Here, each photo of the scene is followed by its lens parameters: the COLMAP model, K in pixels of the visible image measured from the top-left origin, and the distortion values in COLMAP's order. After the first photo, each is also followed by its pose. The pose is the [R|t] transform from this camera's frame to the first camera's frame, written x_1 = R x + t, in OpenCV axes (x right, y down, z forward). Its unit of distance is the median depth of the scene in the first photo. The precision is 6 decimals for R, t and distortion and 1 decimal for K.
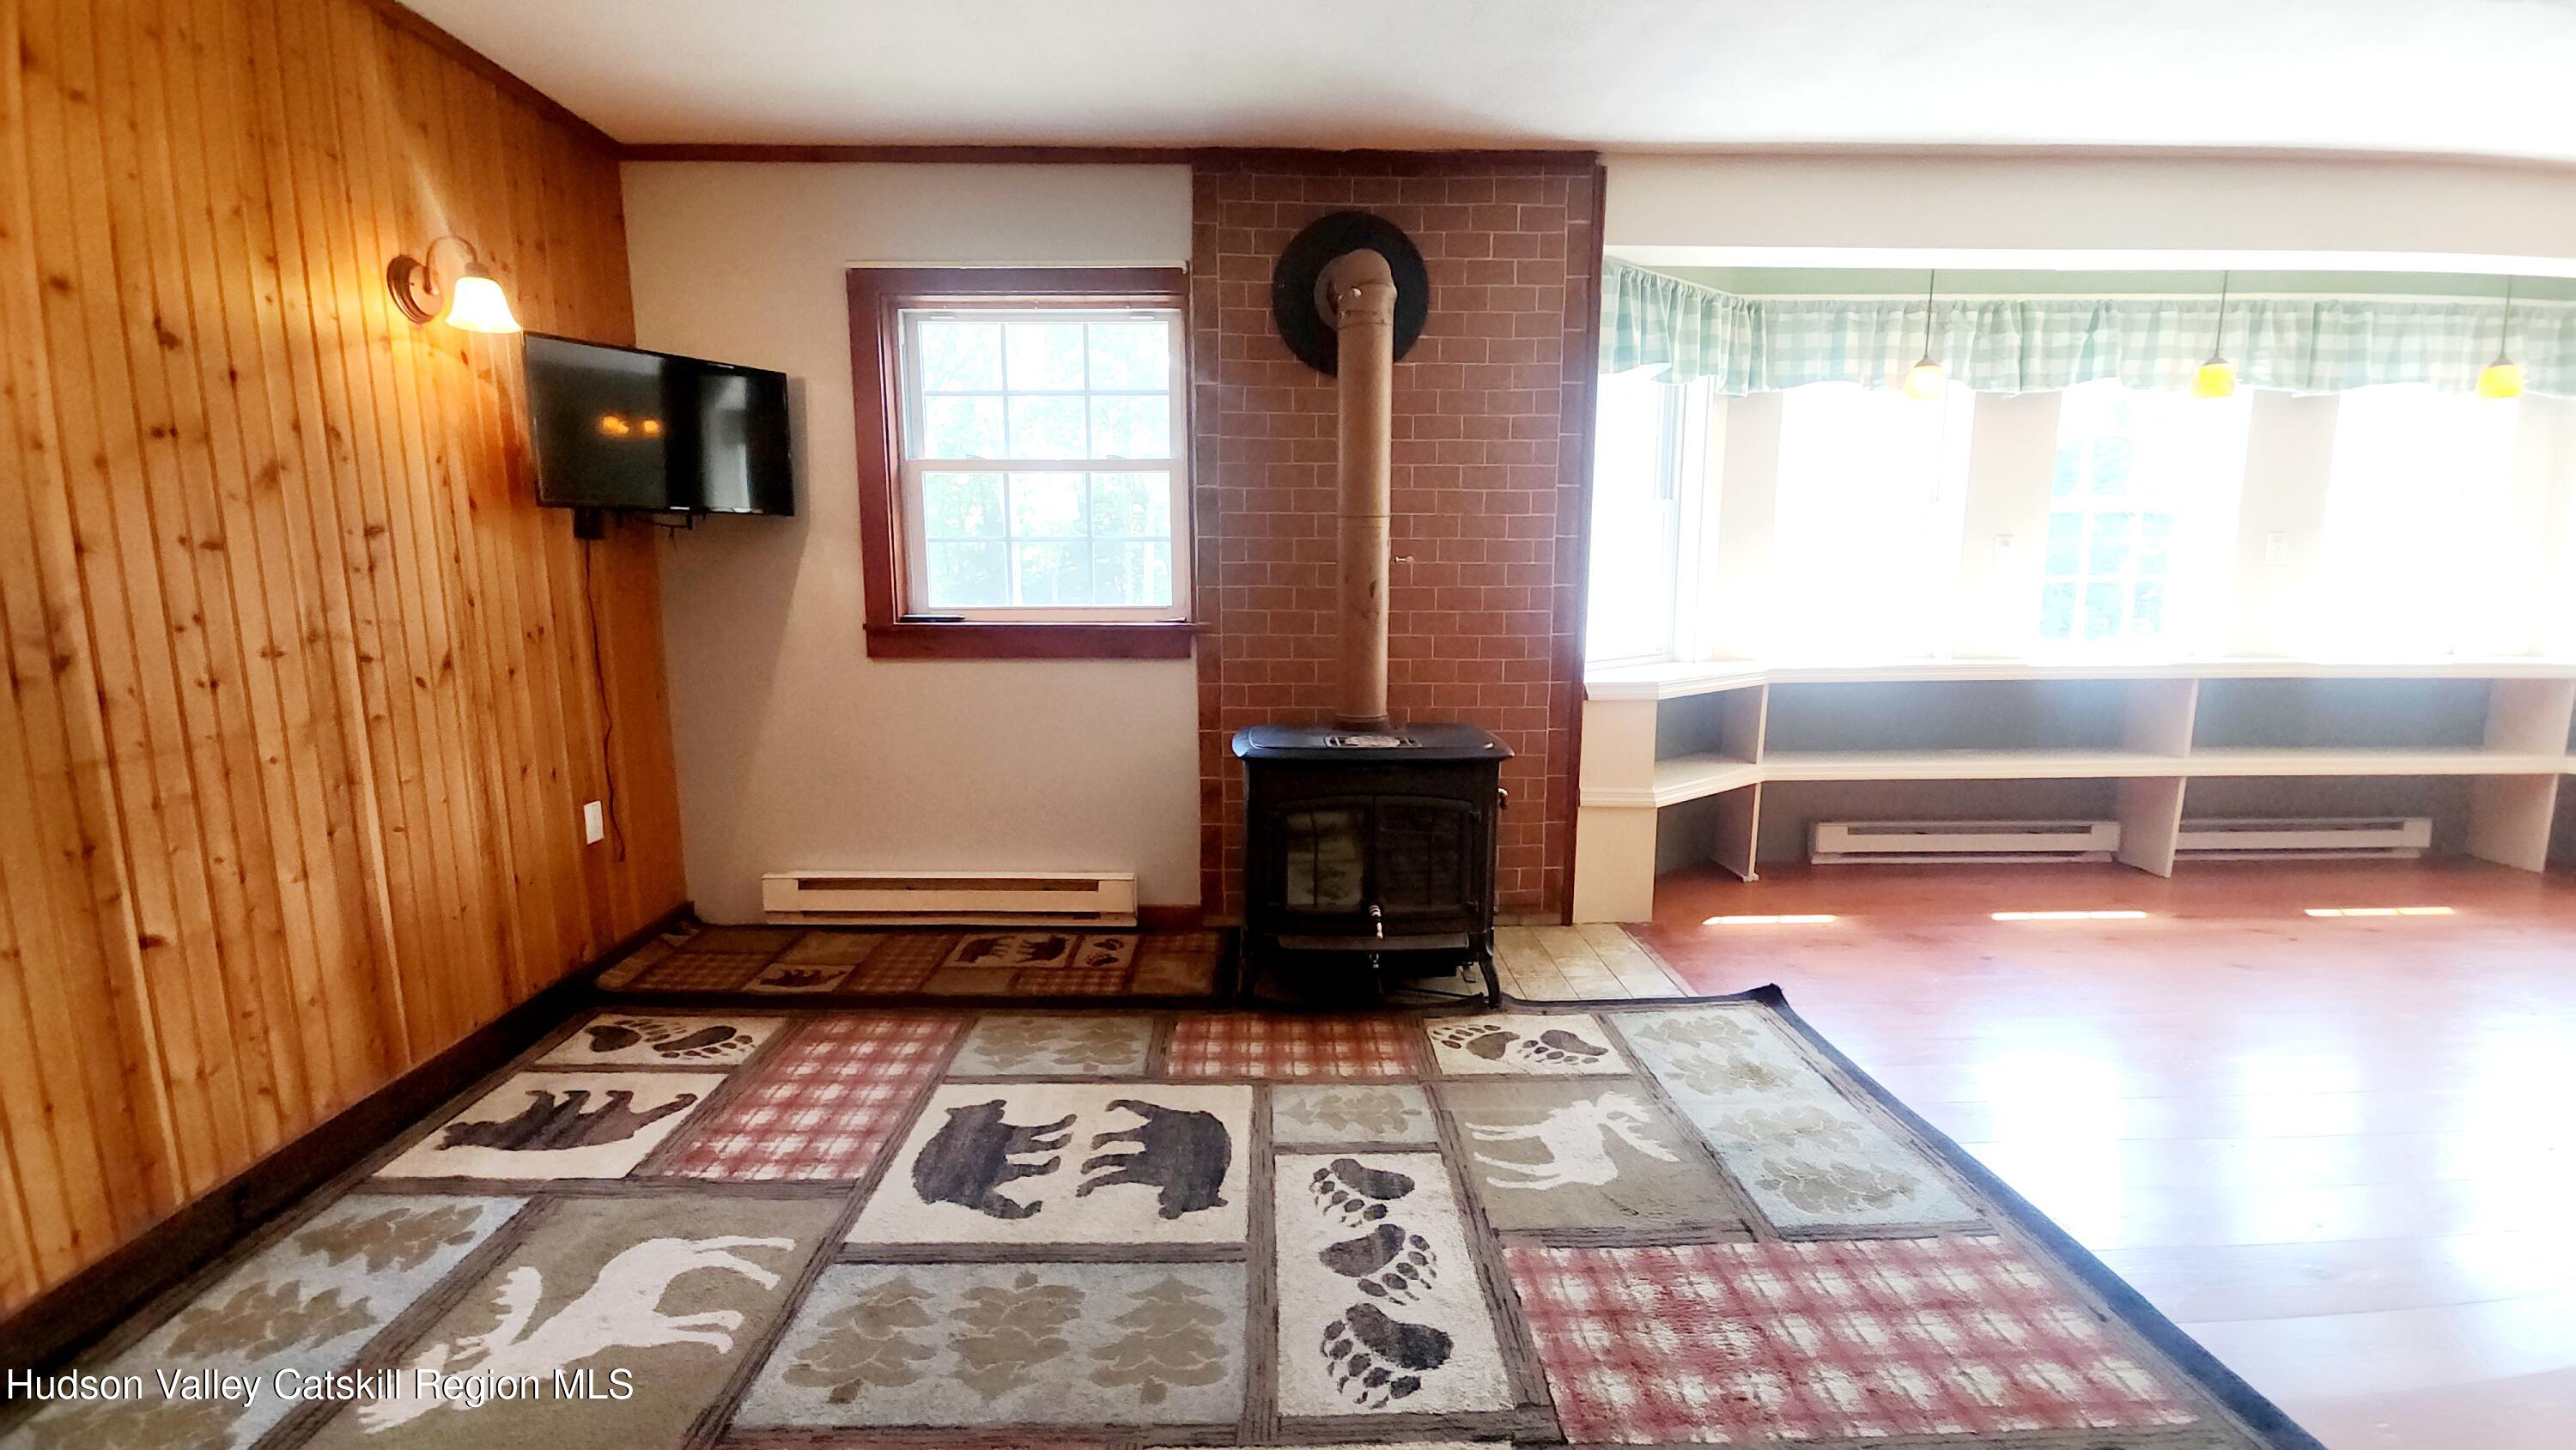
lens RADIAL K [[1042.5, 0, 1275.8], [0, 1042.5, 723.6], [0, 0, 1]] dist [0.001915, -0.004378]
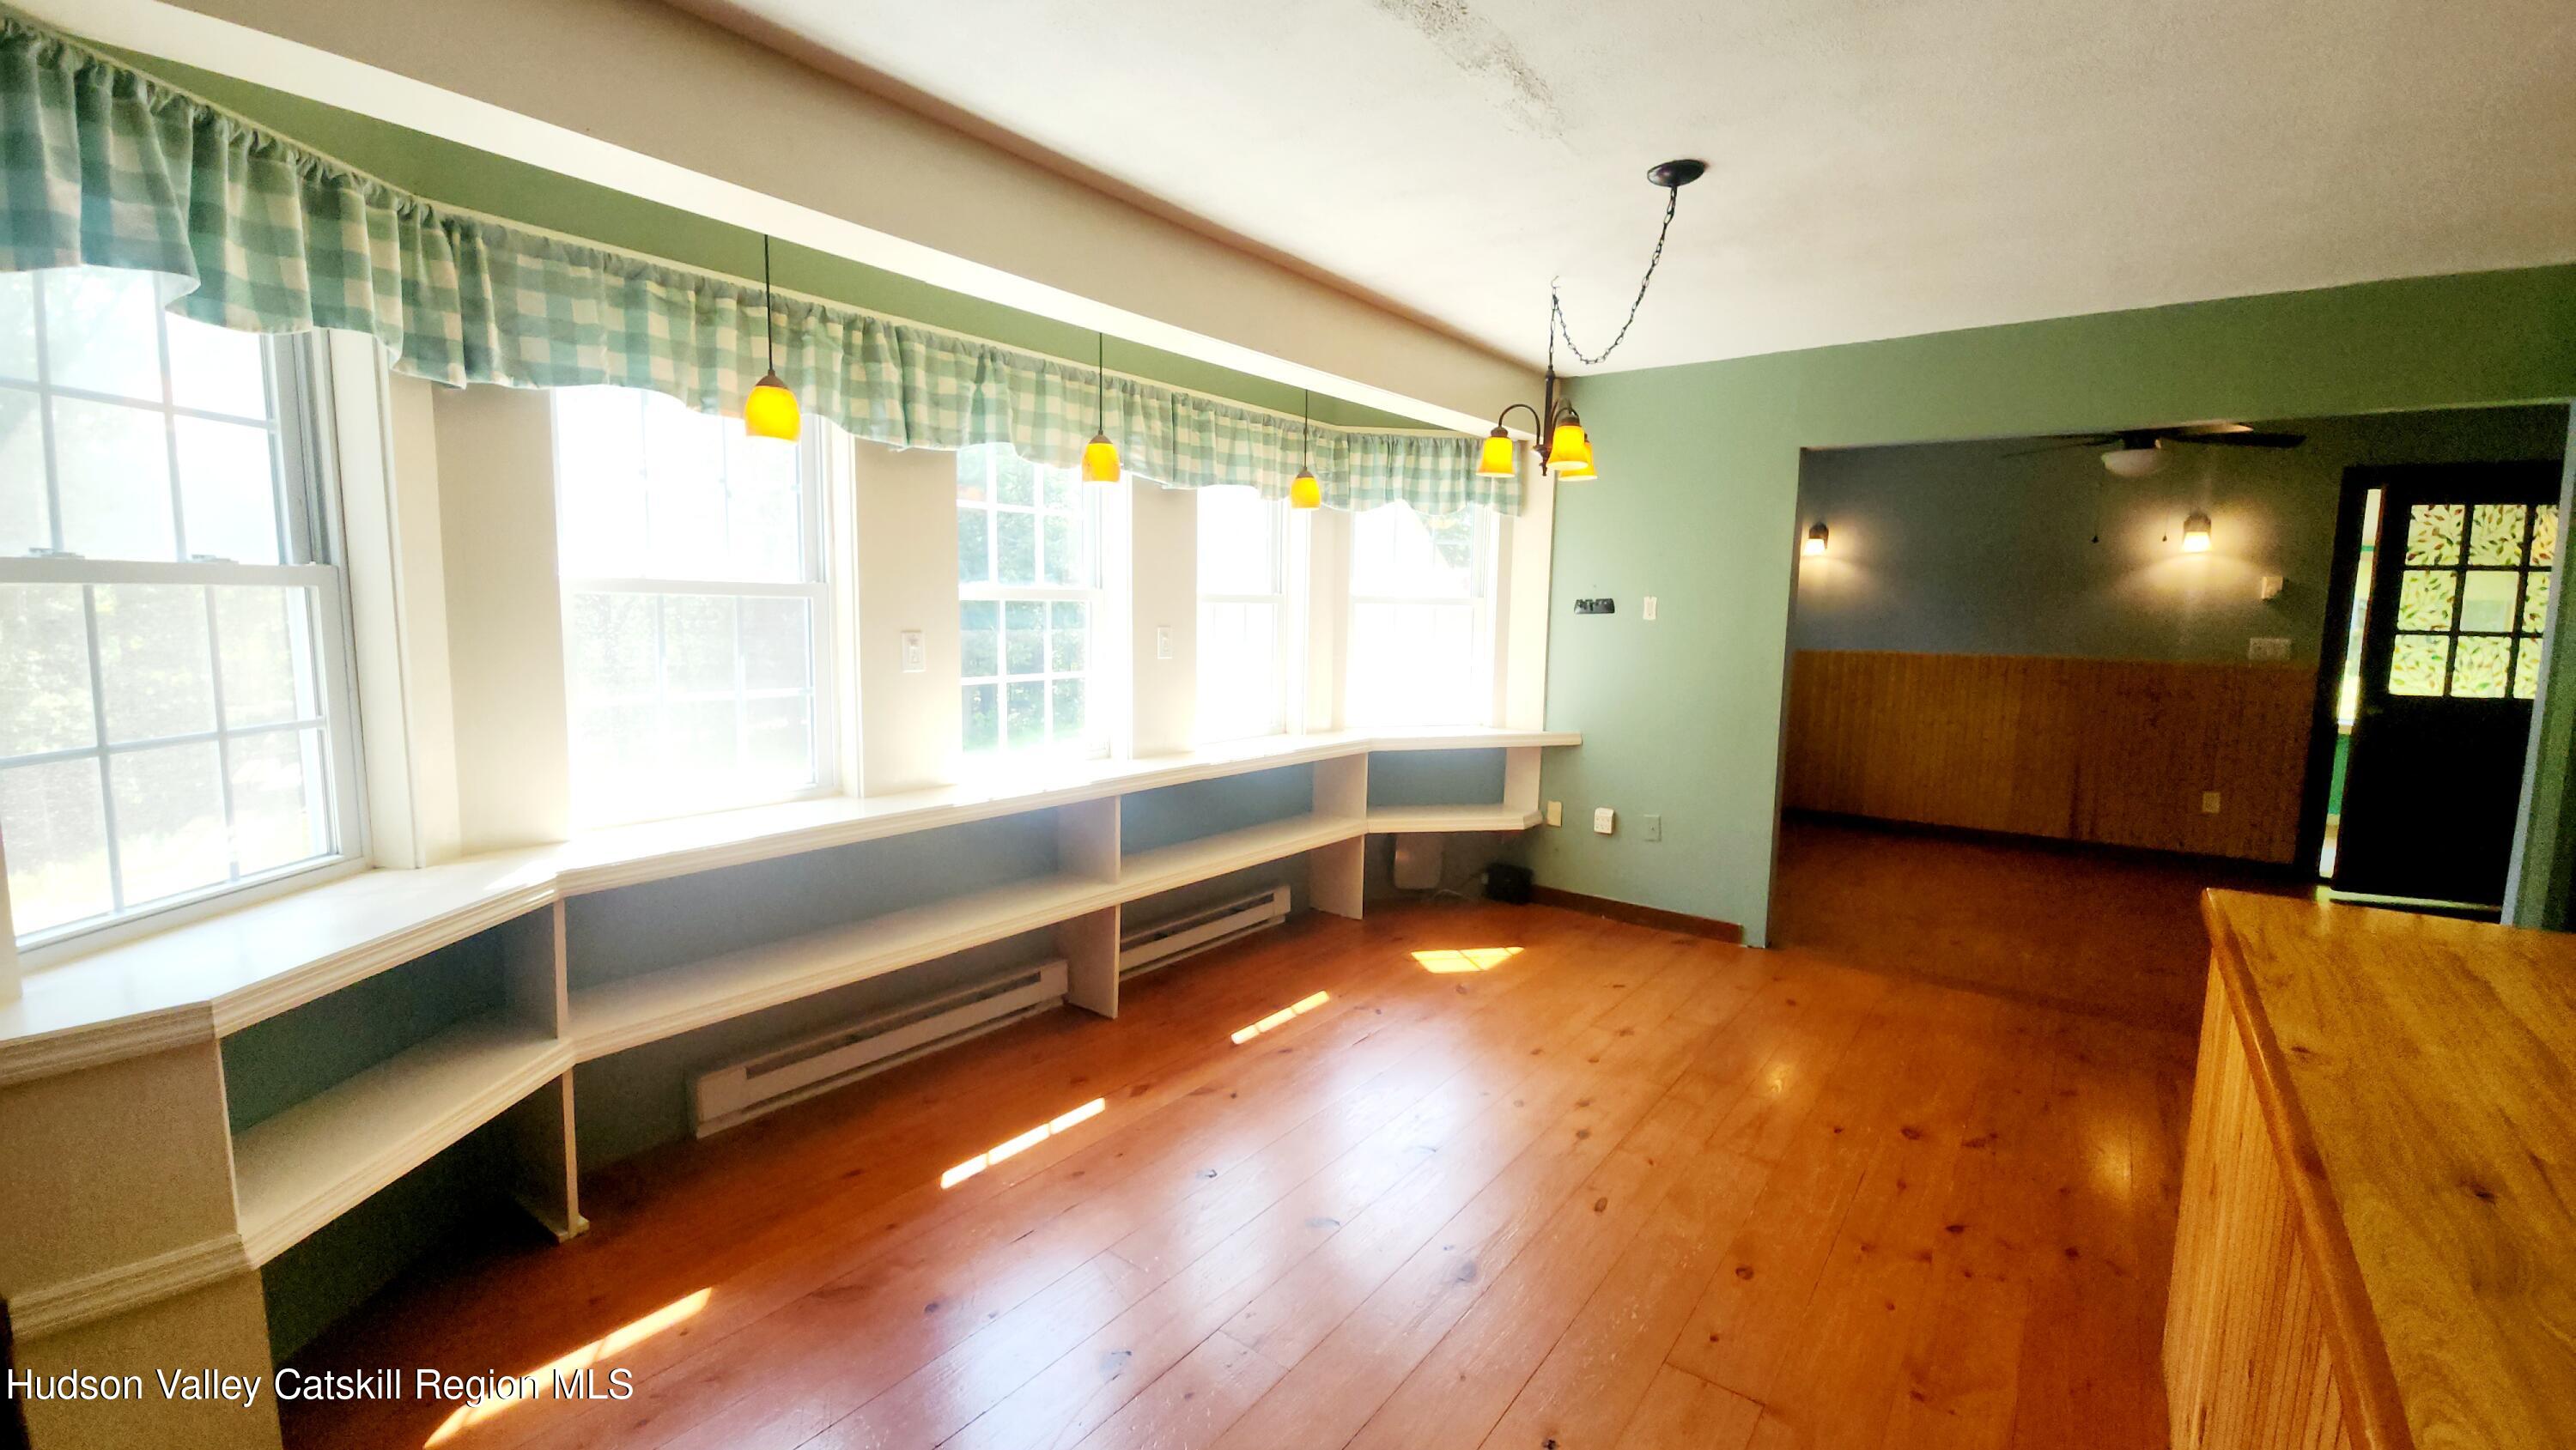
lens RADIAL K [[1042.5, 0, 1275.8], [0, 1042.5, 723.6], [0, 0, 1]] dist [0.001915, -0.004378]
pose [[0.622140, -0.073831, 0.779417, 0.291734], [0.096844, 0.995155, 0.016965, -0.110100], [-0.776894, 0.064927, 0.626275, 0.350284]]
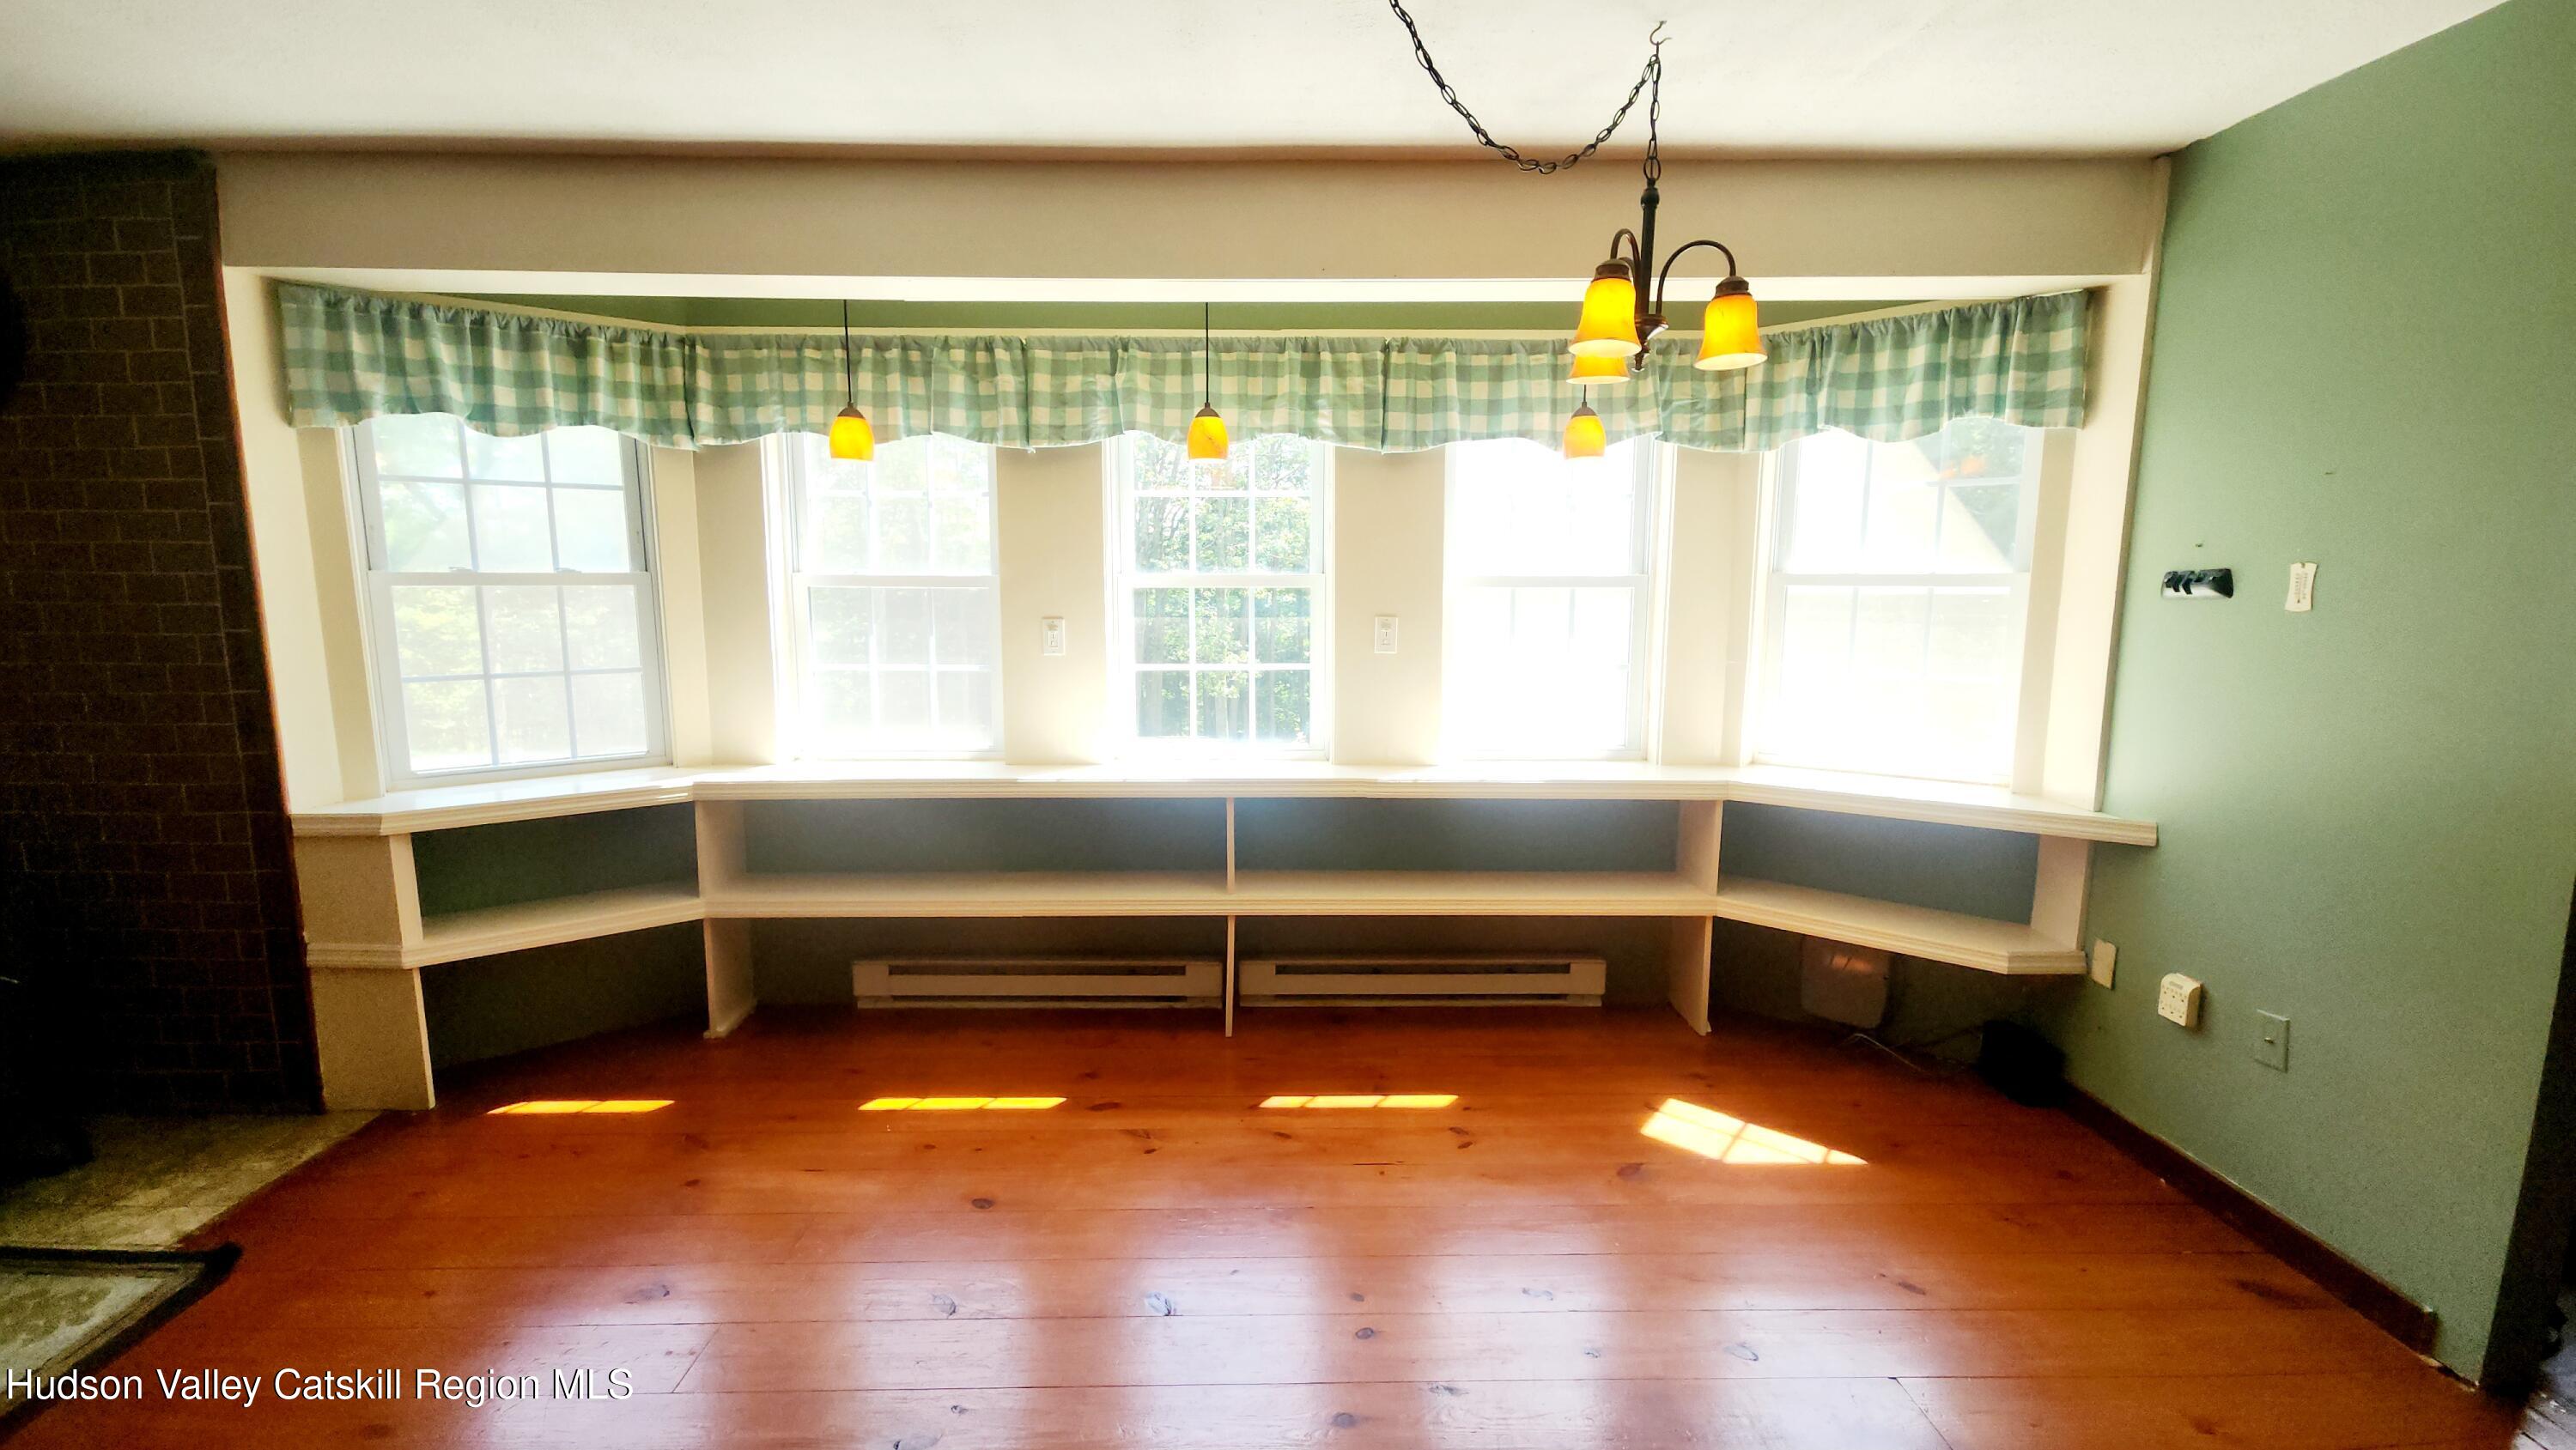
lens RADIAL K [[1042.5, 0, 1275.8], [0, 1042.5, 723.6], [0, 0, 1]] dist [0.001915, -0.004378]
pose [[0.999917, 0.005083, 0.011861, 0.959492], [-0.004900, 0.999870, -0.015374, -0.092560], [-0.011937, 0.015315, 0.999811, 0.185904]]
